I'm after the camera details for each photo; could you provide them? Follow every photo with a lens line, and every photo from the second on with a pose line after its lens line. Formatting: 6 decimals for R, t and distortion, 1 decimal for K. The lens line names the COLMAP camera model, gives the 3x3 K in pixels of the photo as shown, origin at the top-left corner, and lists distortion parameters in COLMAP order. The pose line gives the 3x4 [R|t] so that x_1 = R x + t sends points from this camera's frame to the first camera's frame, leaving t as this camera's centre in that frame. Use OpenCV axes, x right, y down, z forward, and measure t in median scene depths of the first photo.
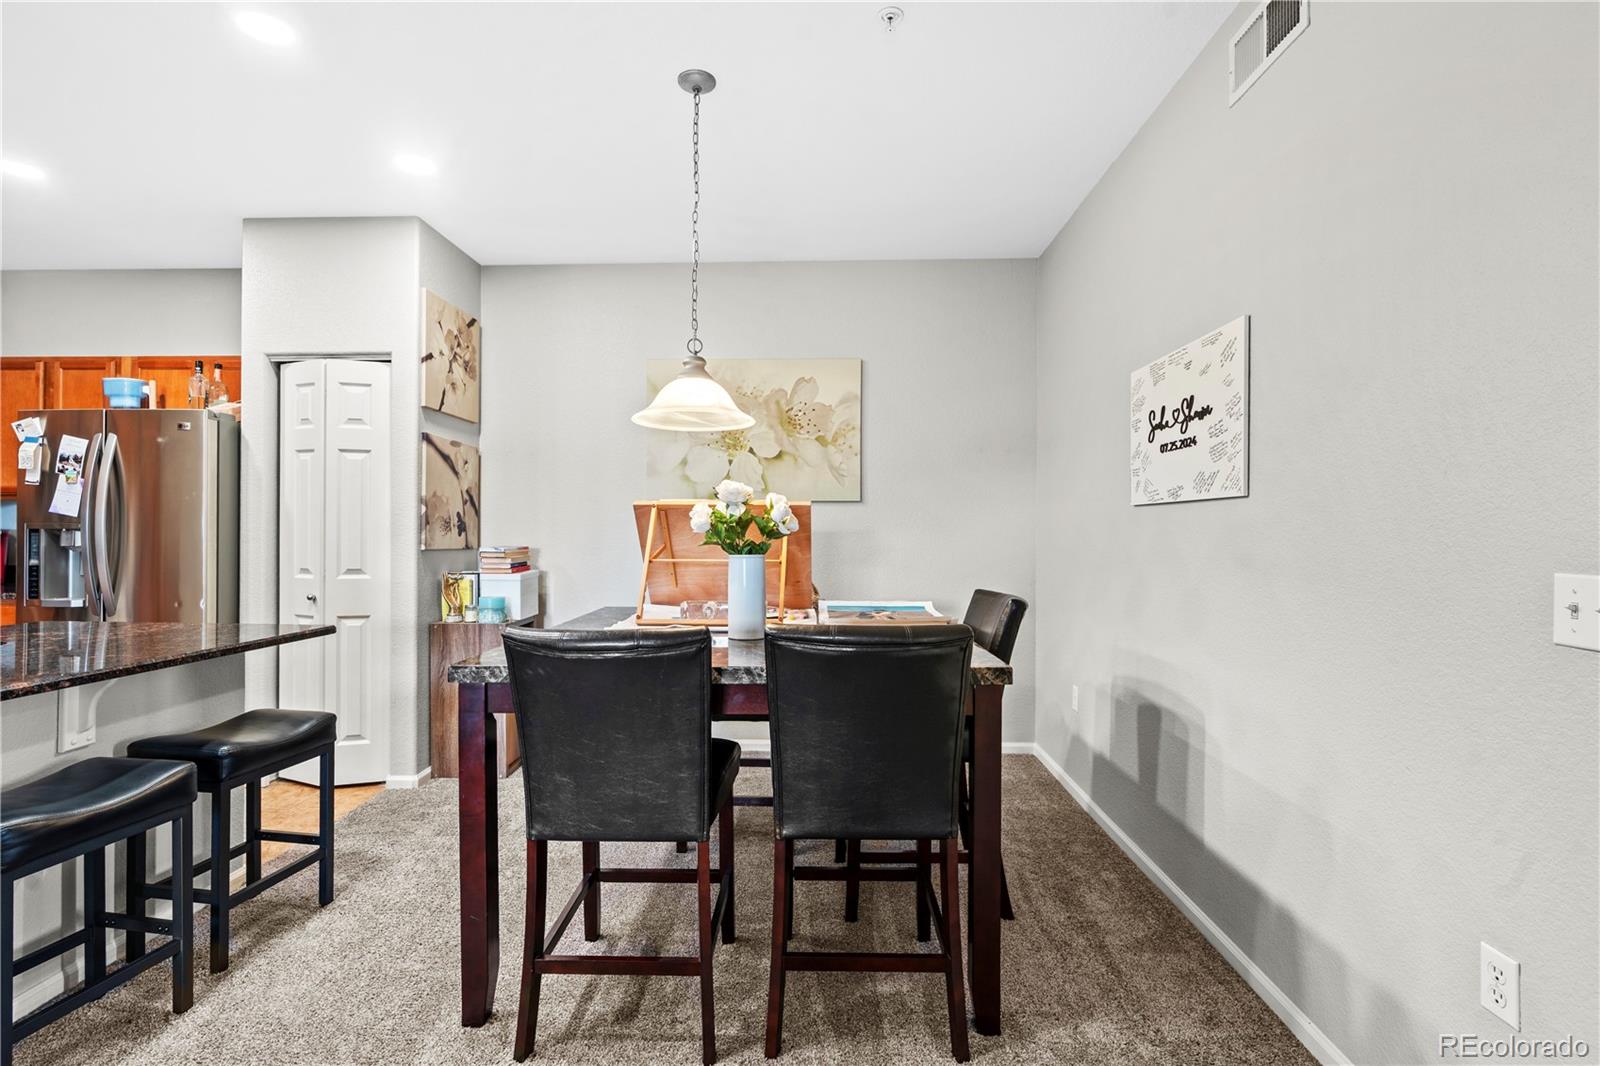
lens RADIAL K [[728.6, 0, 781.5], [0, 728.6, 532.7], [0, 0, 1]] dist [-0.003942, 0.000612]
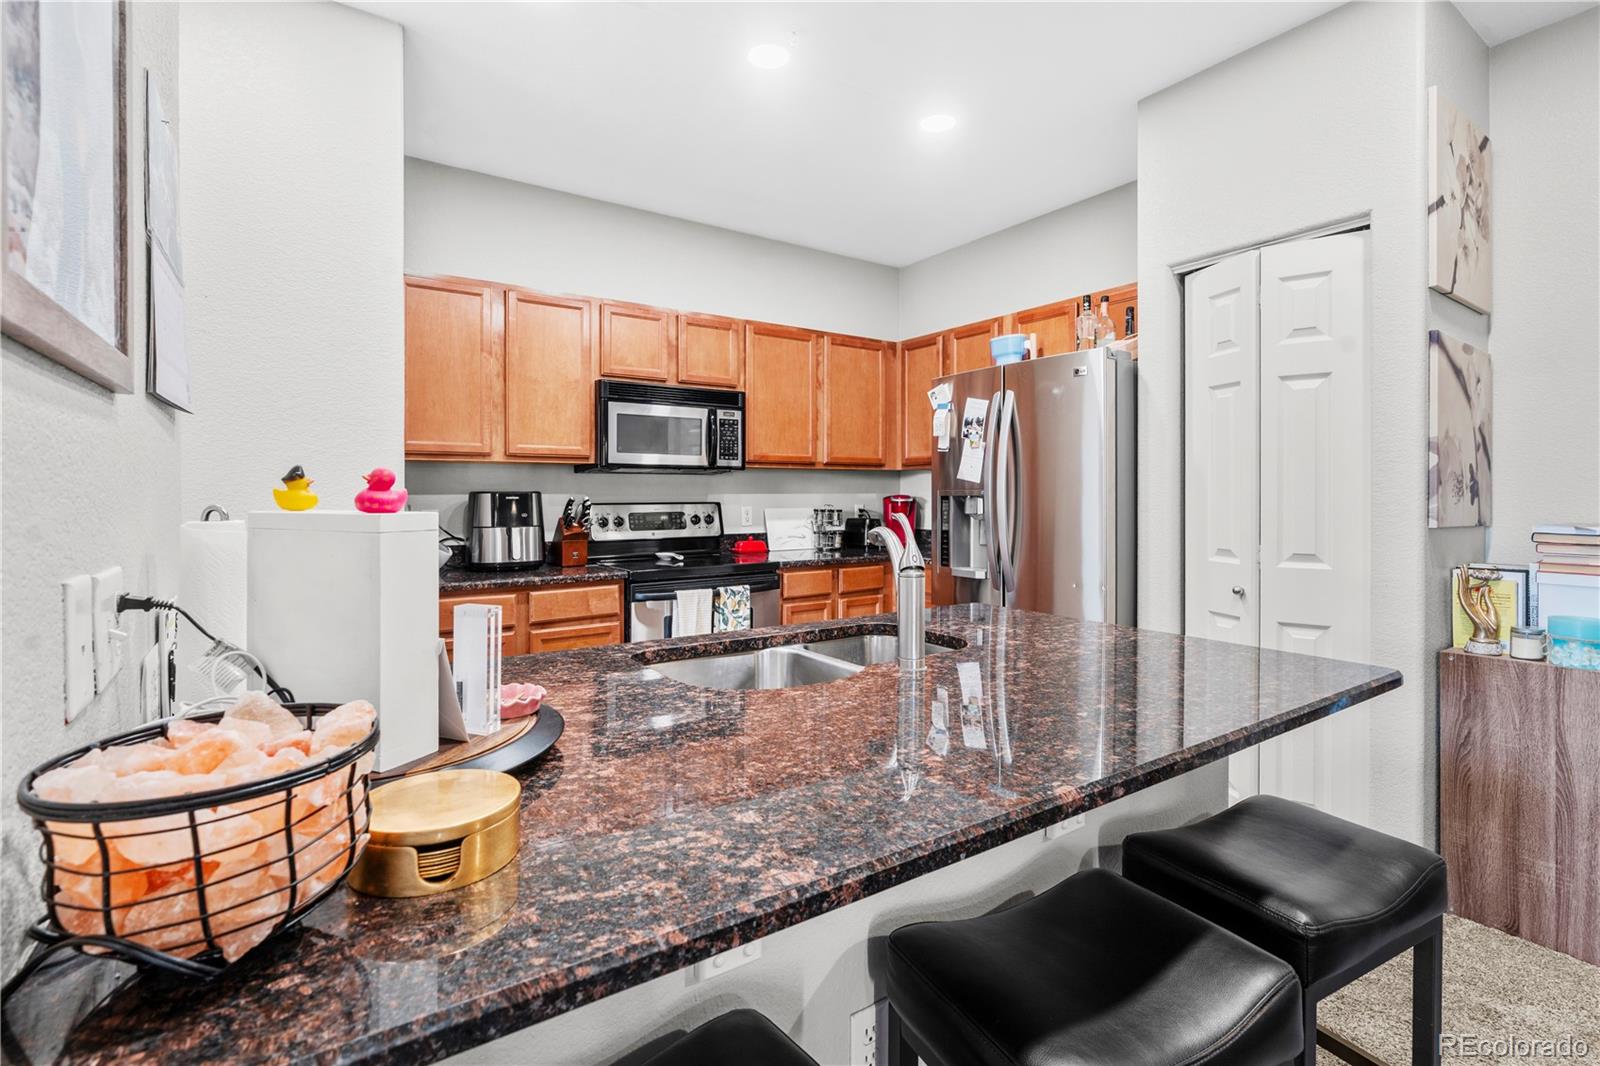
lens RADIAL K [[734.3, 0, 807.6], [0, 734.3, 499.7], [0, 0, 1]] dist [-0.005544, -0.000210]
pose [[0.602990, -0.000270, -0.797749, -0.440999], [0.003042, 0.999993, 0.001962, -0.003062], [0.797743, -0.003610, 0.602987, 0.315692]]
